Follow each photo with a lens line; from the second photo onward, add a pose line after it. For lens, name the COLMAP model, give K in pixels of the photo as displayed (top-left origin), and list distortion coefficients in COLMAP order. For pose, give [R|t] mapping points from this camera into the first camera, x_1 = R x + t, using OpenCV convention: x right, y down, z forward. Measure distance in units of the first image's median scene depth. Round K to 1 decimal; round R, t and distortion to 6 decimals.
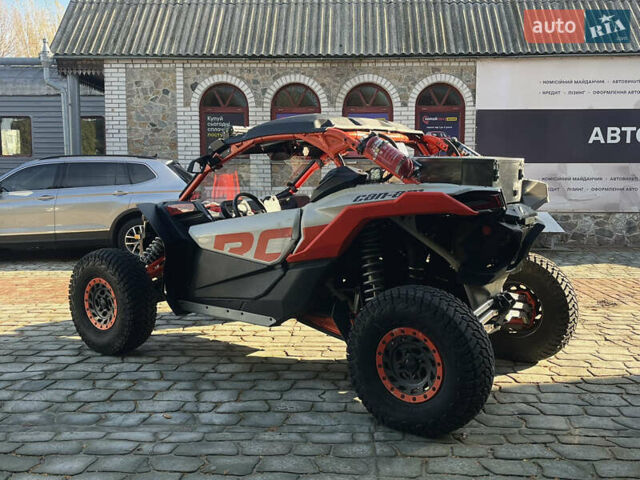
lens RADIAL K [[666.2, 0, 312.8], [0, 666.2, 242.3], [0, 0, 1]] dist [0.071254, -0.126238]
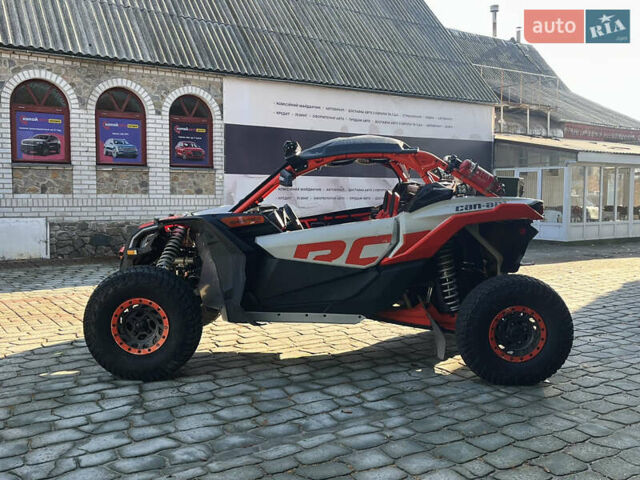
lens RADIAL K [[701.4, 0, 292.1], [0, 701.4, 240.3], [0, 0, 1]] dist [0.037813, -0.027108]
pose [[0.803321, -0.034191, 0.594564, -0.338004], [0.042486, 0.999097, 0.000051, -0.007532], [-0.594029, 0.025219, 0.804048, 0.042377]]
